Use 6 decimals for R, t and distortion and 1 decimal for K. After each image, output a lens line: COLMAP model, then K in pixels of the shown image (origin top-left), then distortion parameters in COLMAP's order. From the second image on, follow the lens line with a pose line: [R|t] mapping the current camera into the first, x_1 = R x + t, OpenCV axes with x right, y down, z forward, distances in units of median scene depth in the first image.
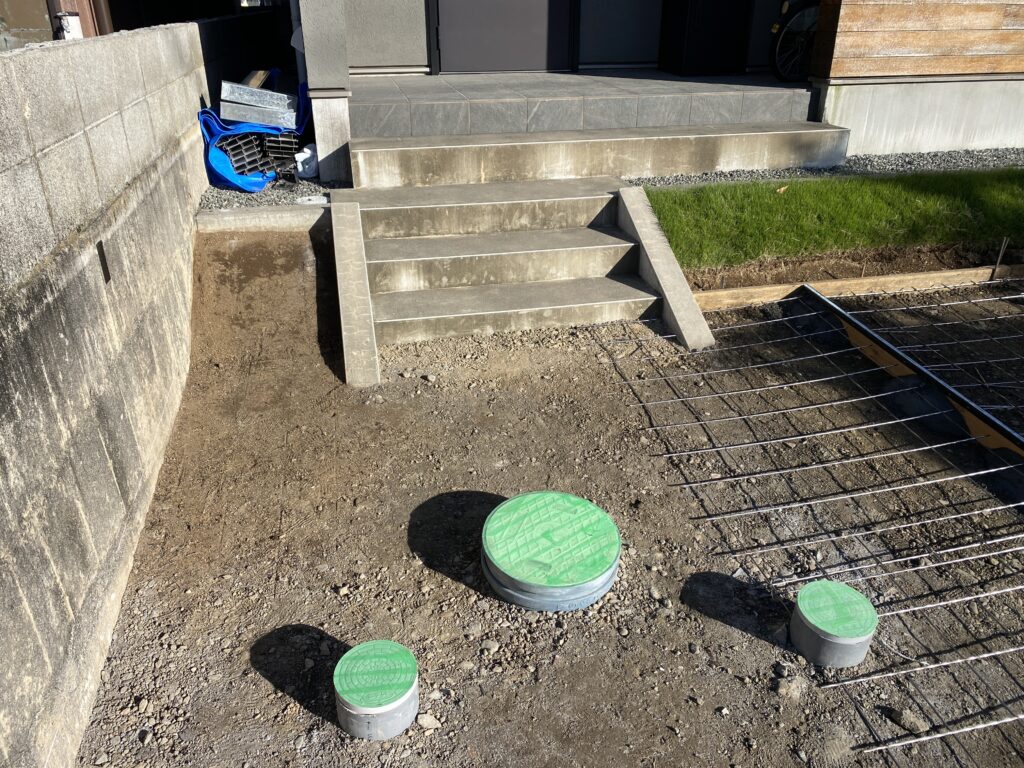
lens RADIAL K [[789.6, 0, 498.6], [0, 789.6, 383.2], [0, 0, 1]] dist [0.008760, -0.001145]
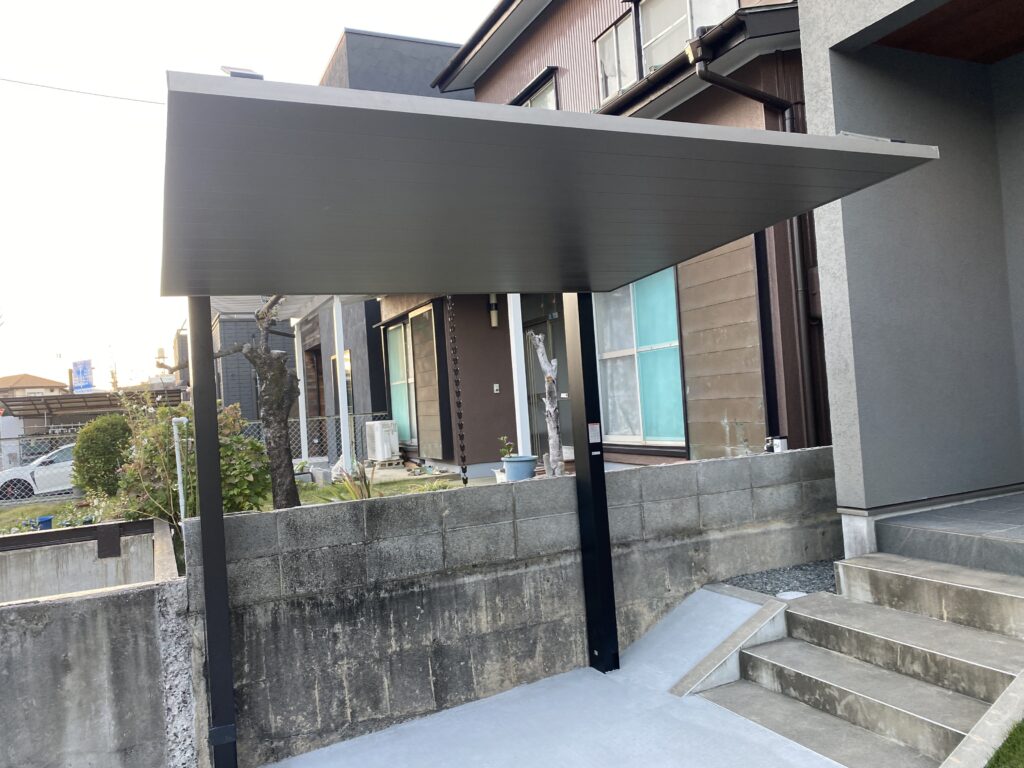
lens RADIAL K [[777.0, 0, 512.0], [0, 777.0, 384.0], [0, 0, 1]] dist [0.043181, -0.040621]
pose [[0.202752, -0.042250, -0.978318, 0.793083], [-0.363428, 0.924467, -0.115243, -0.220328], [0.909292, 0.378914, 0.172083, 0.271815]]
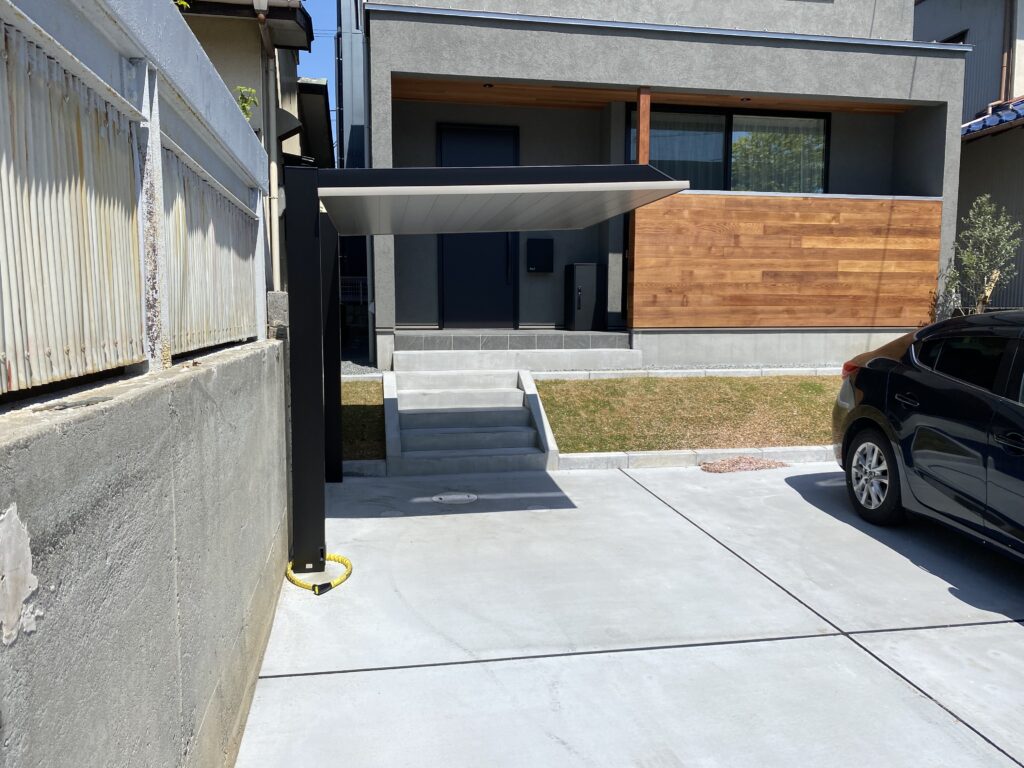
lens RADIAL K [[787.5, 0, 504.7], [0, 787.5, 382.8], [0, 0, 1]] dist [-0.004018, 0.009213]
pose [[0.999283, 0.002962, -0.037737, 0.186128], [-0.016213, 0.934353, -0.355979, 0.510377], [0.034205, 0.356336, 0.933732, -0.913215]]
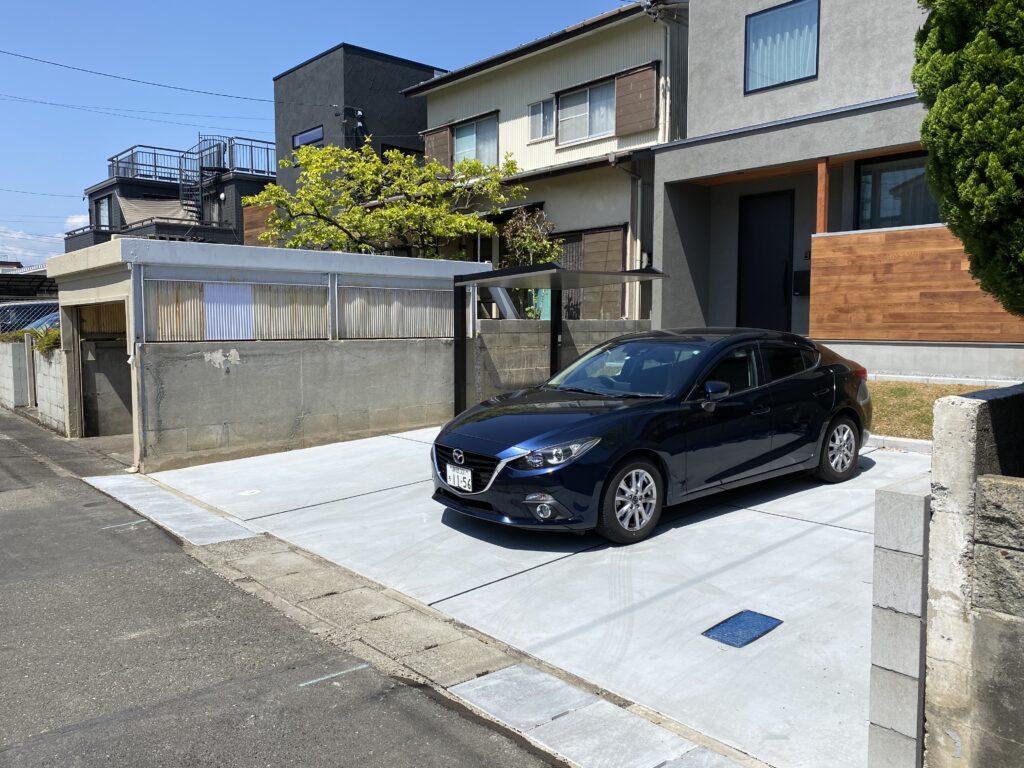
lens RADIAL K [[787.5, 0, 504.7], [0, 787.5, 382.8], [0, 0, 1]] dist [-0.004018, 0.009213]
pose [[0.472874, 0.068800, -0.878440, 2.532447], [-0.387266, 0.911723, -0.137062, 0.563075], [0.791464, 0.405003, 0.457774, -1.063869]]
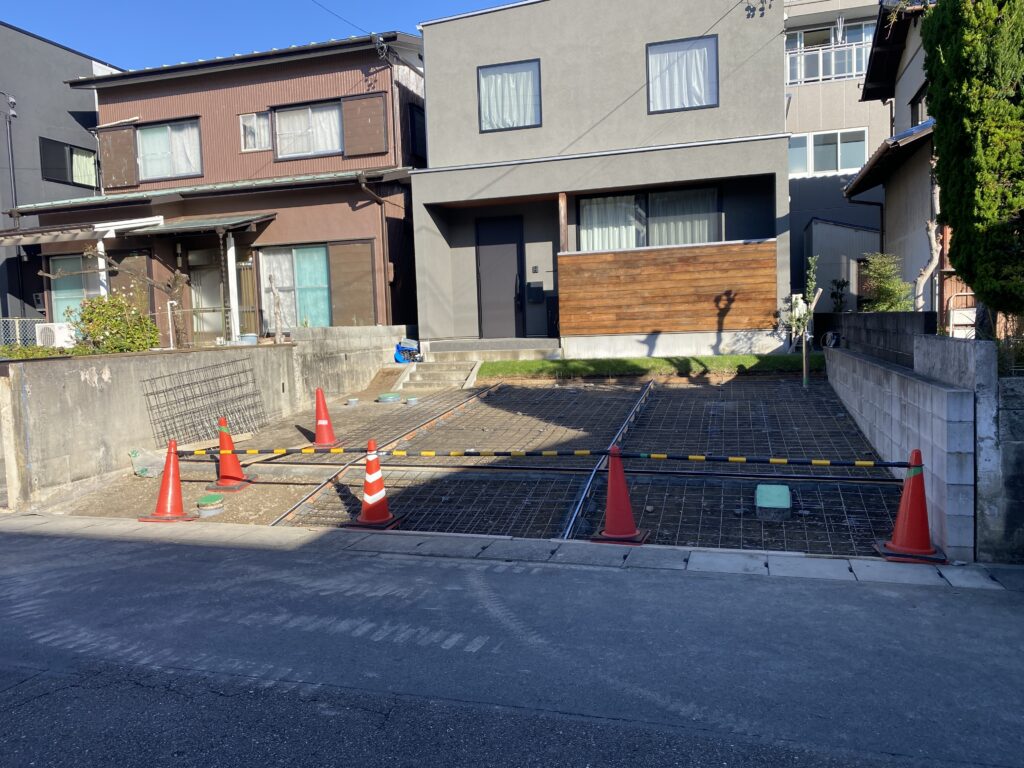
lens RADIAL K [[789.6, 0, 498.6], [0, 789.6, 383.2], [0, 0, 1]] dist [0.008760, -0.001145]
pose [[0.864094, 0.006242, -0.503292, 2.082104], [-0.189152, 0.930657, -0.313209, 0.995877], [0.466436, 0.365841, 0.805356, -1.925419]]
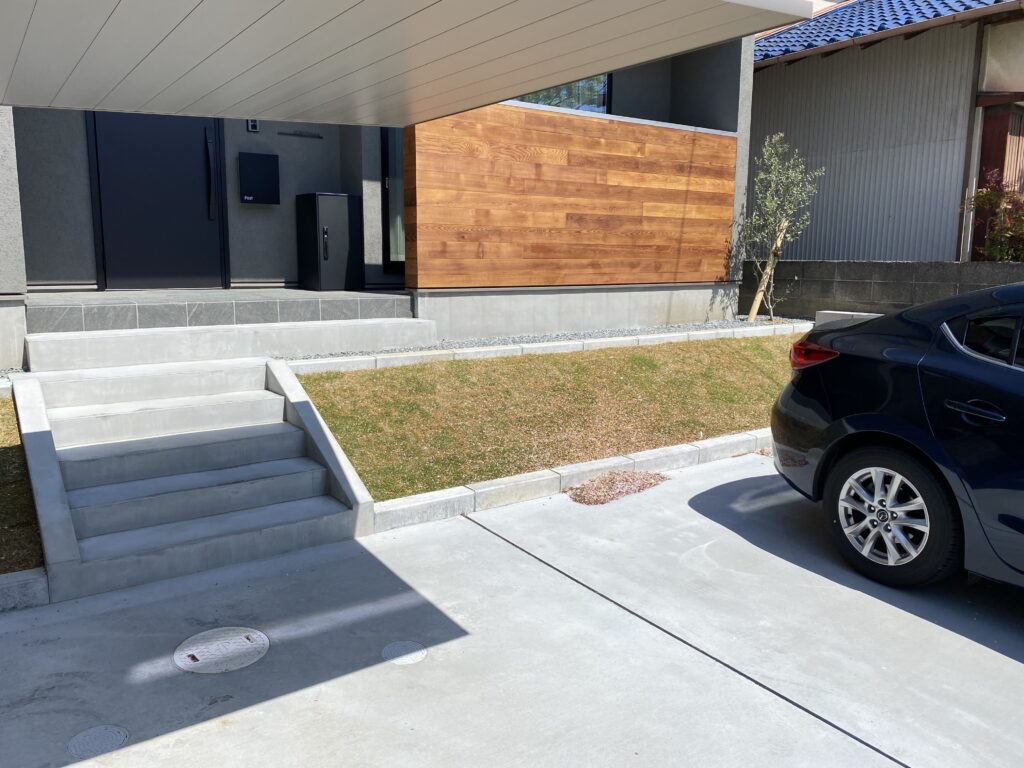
lens RADIAL K [[791.9, 0, 506.7], [0, 791.9, 367.2], [0, 0, 1]] dist [0.129306, -0.250094]
pose [[0.919368, -0.047570, 0.390513, -0.000012], [0.166412, 0.946502, -0.276480, 0.188823], [-0.356469, 0.319173, 0.878099, -0.294222]]
